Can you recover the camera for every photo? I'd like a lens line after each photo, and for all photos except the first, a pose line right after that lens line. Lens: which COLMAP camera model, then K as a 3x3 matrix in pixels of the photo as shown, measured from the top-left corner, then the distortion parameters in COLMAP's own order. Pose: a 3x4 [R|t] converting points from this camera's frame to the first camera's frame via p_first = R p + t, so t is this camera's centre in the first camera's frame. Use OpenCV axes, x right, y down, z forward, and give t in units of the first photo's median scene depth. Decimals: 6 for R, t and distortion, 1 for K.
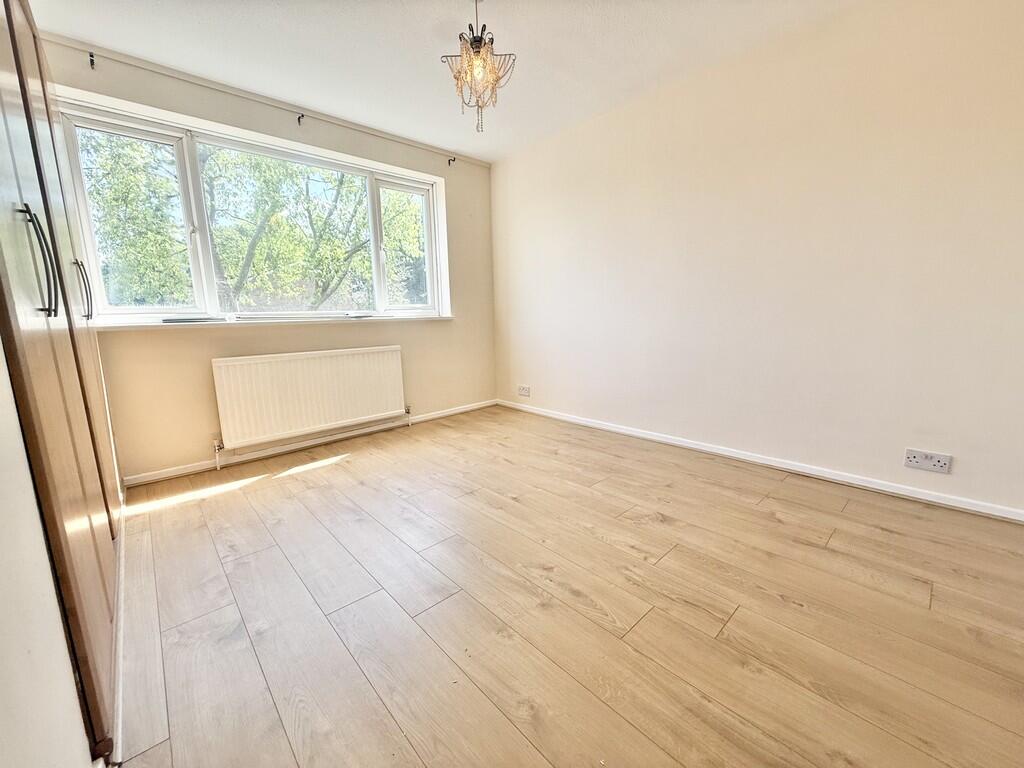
lens RADIAL K [[408.5, 0, 509.8], [0, 408.5, 380.7], [0, 0, 1]] dist [-0.005407, 0.000155]
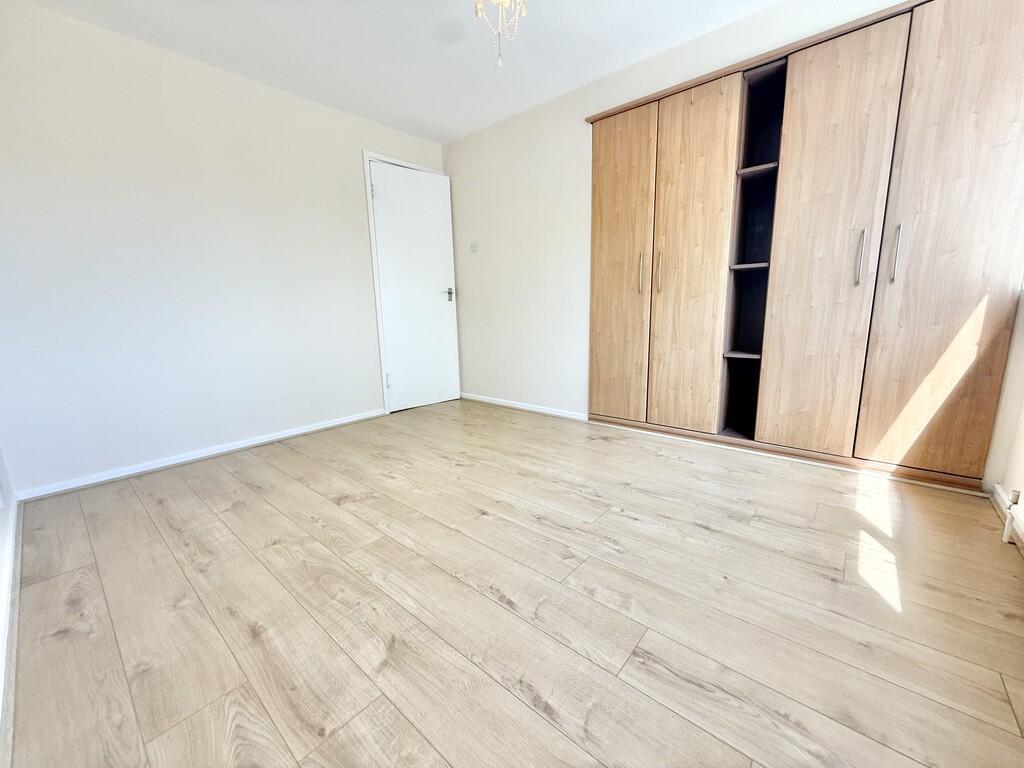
lens RADIAL K [[408.5, 0, 506.8], [0, 408.5, 389.3], [0, 0, 1]] dist [-0.005407, 0.000155]
pose [[-0.992779, 0.070960, -0.096717, 0.028930], [0.032500, 0.935228, 0.352551, -0.250784], [0.115469, 0.346862, -0.930781, 1.677570]]
